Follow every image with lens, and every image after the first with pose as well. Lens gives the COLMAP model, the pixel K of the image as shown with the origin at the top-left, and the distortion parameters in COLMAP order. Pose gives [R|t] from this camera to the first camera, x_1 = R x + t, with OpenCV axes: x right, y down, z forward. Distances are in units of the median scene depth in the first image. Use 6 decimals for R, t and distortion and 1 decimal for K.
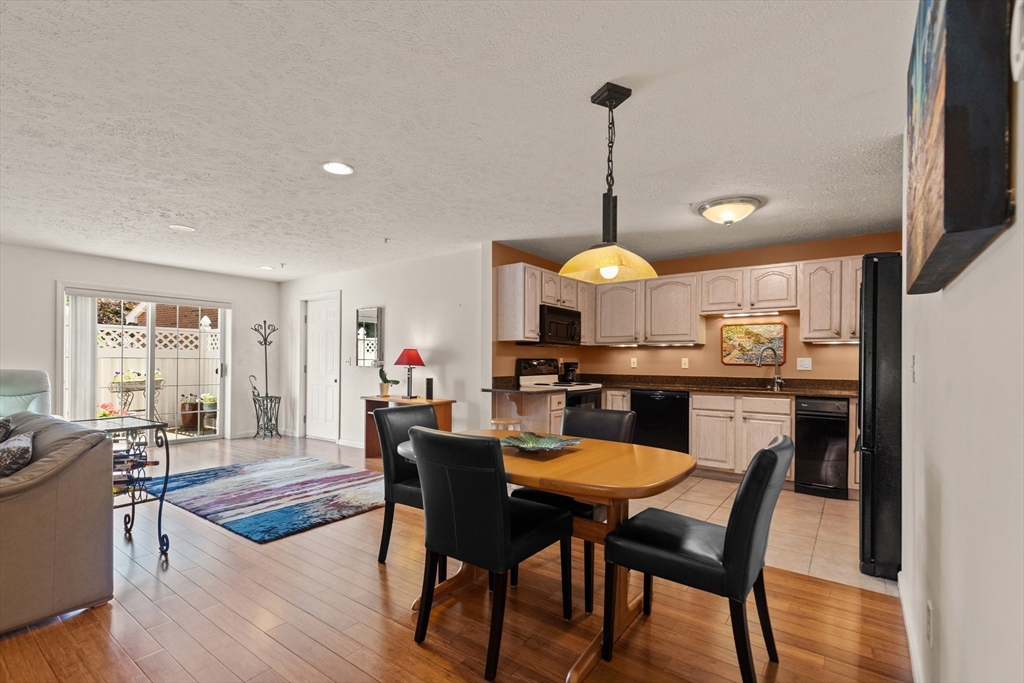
lens RADIAL K [[468.6, 0, 507.4], [0, 468.6, 361.7], [0, 0, 1]] dist [0.014043, -0.001402]
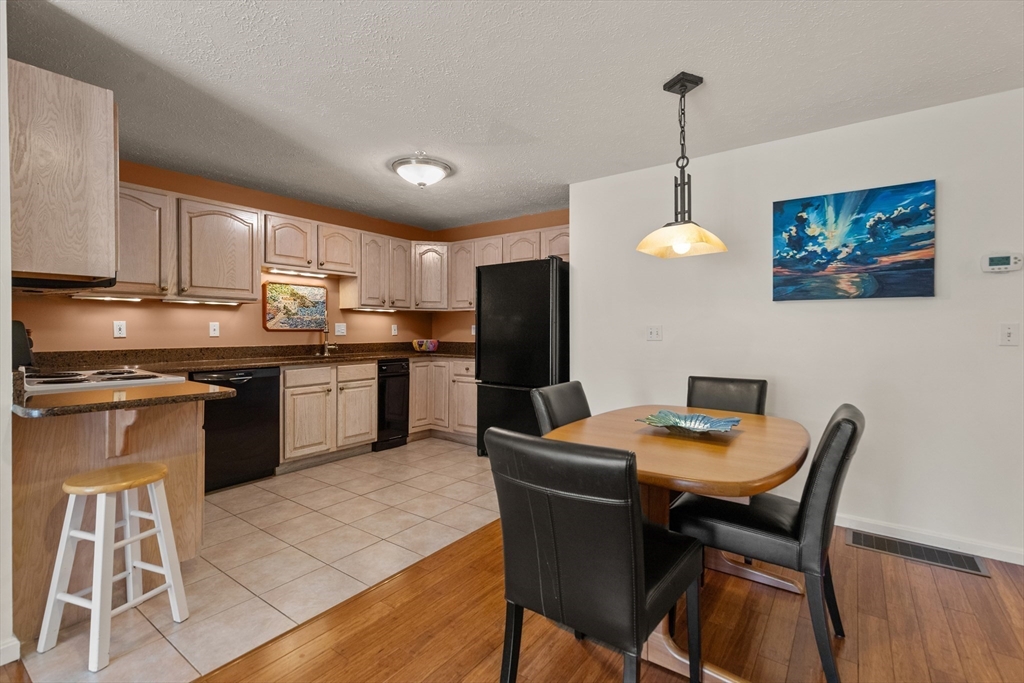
lens RADIAL K [[468.6, 0, 516.1], [0, 468.6, 331.5], [0, 0, 1]] dist [0.014043, -0.001402]
pose [[-0.009121, -0.014562, 0.999852, -0.352680], [-0.006898, 0.999871, 0.014499, -0.006902], [-0.999935, -0.006765, -0.009220, 0.565708]]
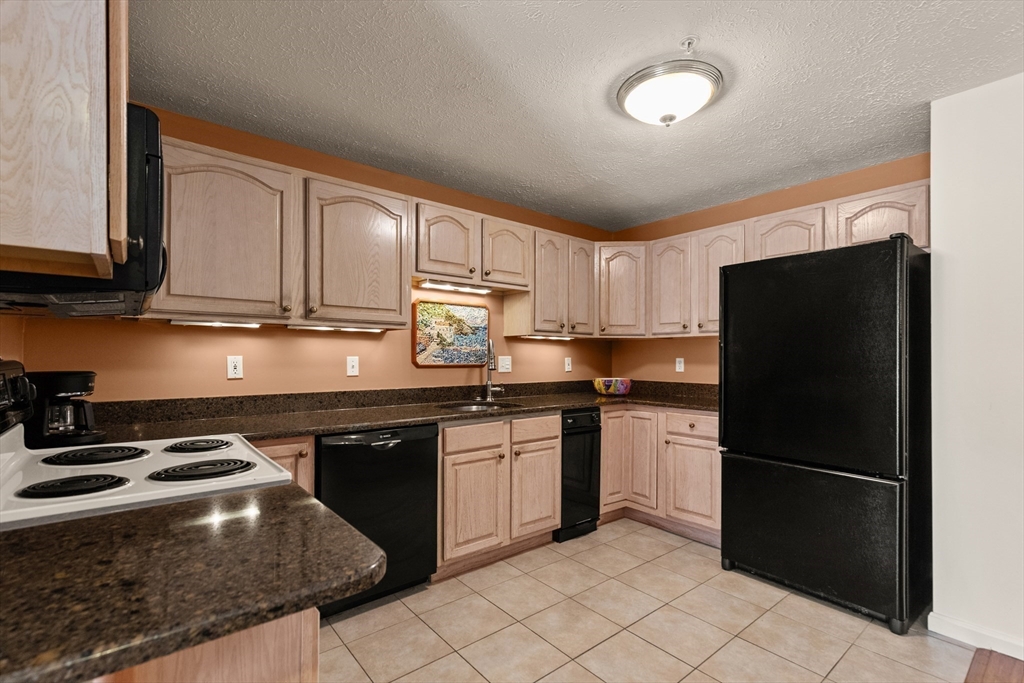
lens RADIAL K [[468.6, 0, 517.4], [0, 468.6, 356.4], [0, 0, 1]] dist [0.014043, -0.001402]
pose [[0.233730, -0.007719, 0.972271, -0.085572], [-0.004868, 0.999947, 0.009109, -0.012960], [-0.972289, -0.006862, 0.233680, 0.724681]]
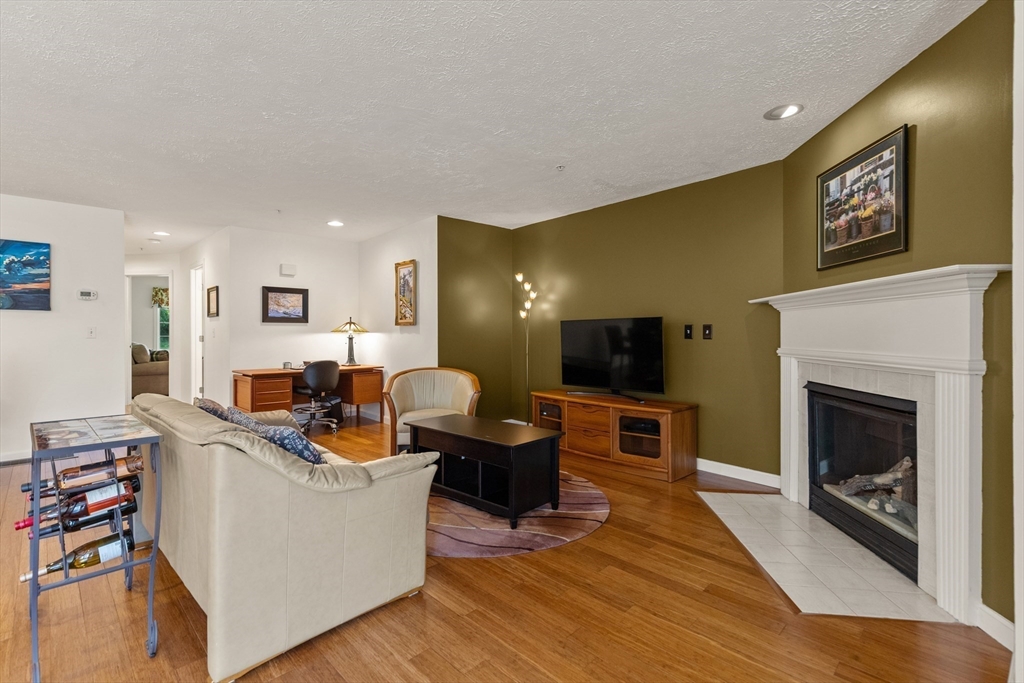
lens RADIAL K [[468.6, 0, 509.4], [0, 468.6, 332.5], [0, 0, 1]] dist [0.014043, -0.001402]
pose [[-0.989821, -0.004420, 0.142251, -0.798516], [-0.004989, 0.999981, -0.003641, -0.000711], [-0.142233, -0.004313, -0.989824, 0.851527]]
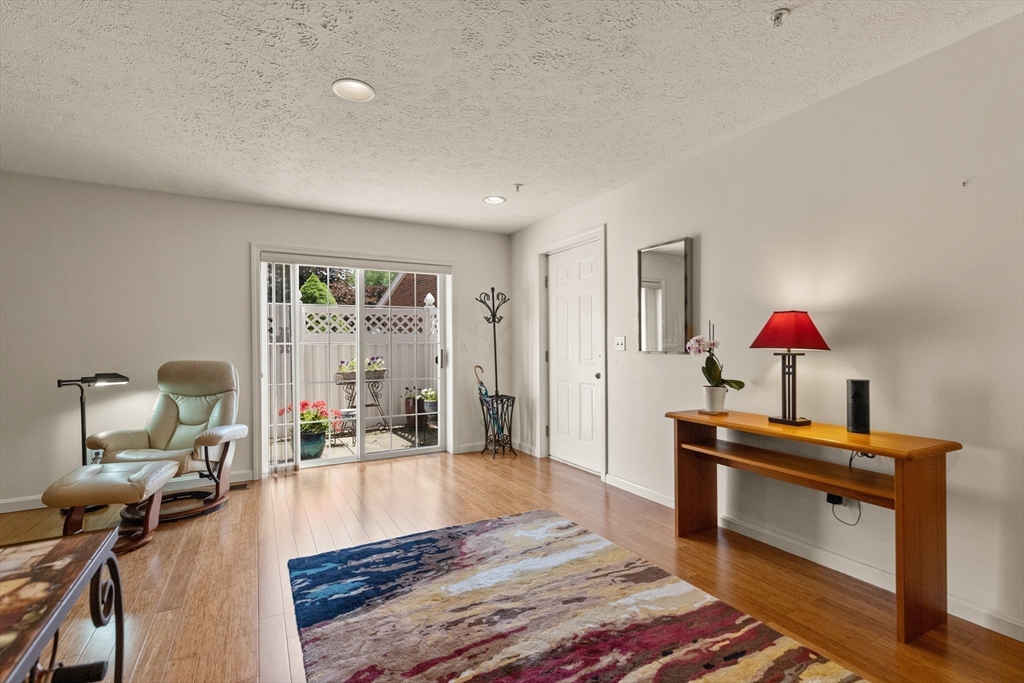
lens RADIAL K [[468.6, 0, 510.1], [0, 468.6, 348.3], [0, 0, 1]] dist [0.014043, -0.001402]
pose [[0.906790, -0.013357, -0.421372, -0.266931], [0.016095, 0.999866, 0.002943, 0.001788], [0.421276, -0.009450, 0.906883, 0.505367]]
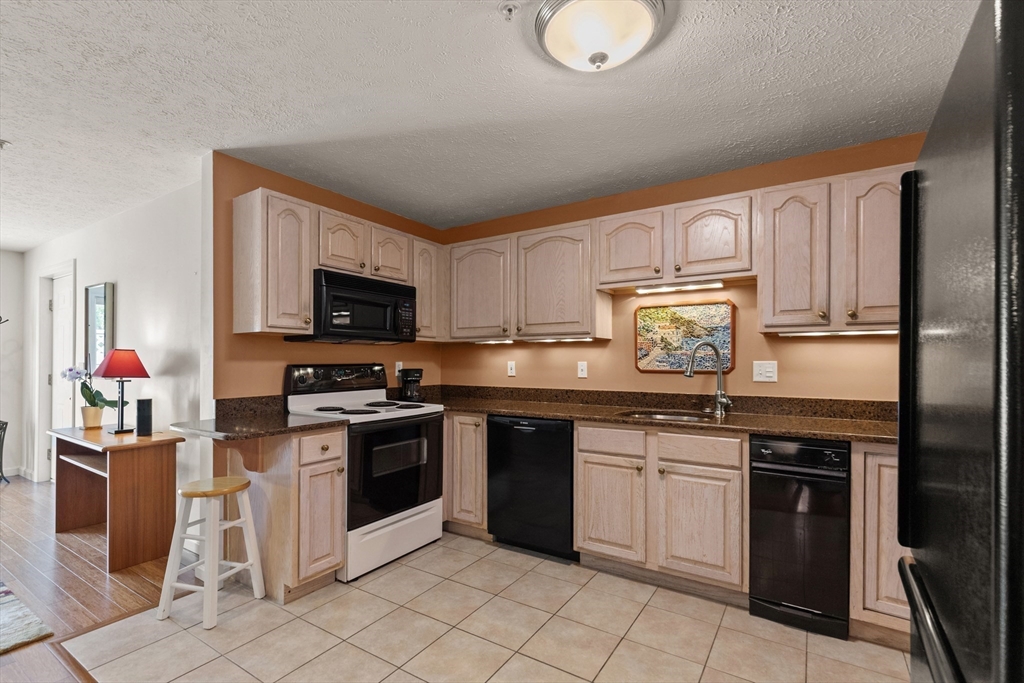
lens RADIAL K [[468.6, 0, 505.3], [0, 468.6, 361.2], [0, 0, 1]] dist [0.014043, -0.001402]
pose [[0.998325, -0.007175, 0.057400, 0.246587], [0.007119, 0.999974, 0.001189, -0.009433], [-0.057407, -0.000778, 0.998351, 0.390894]]
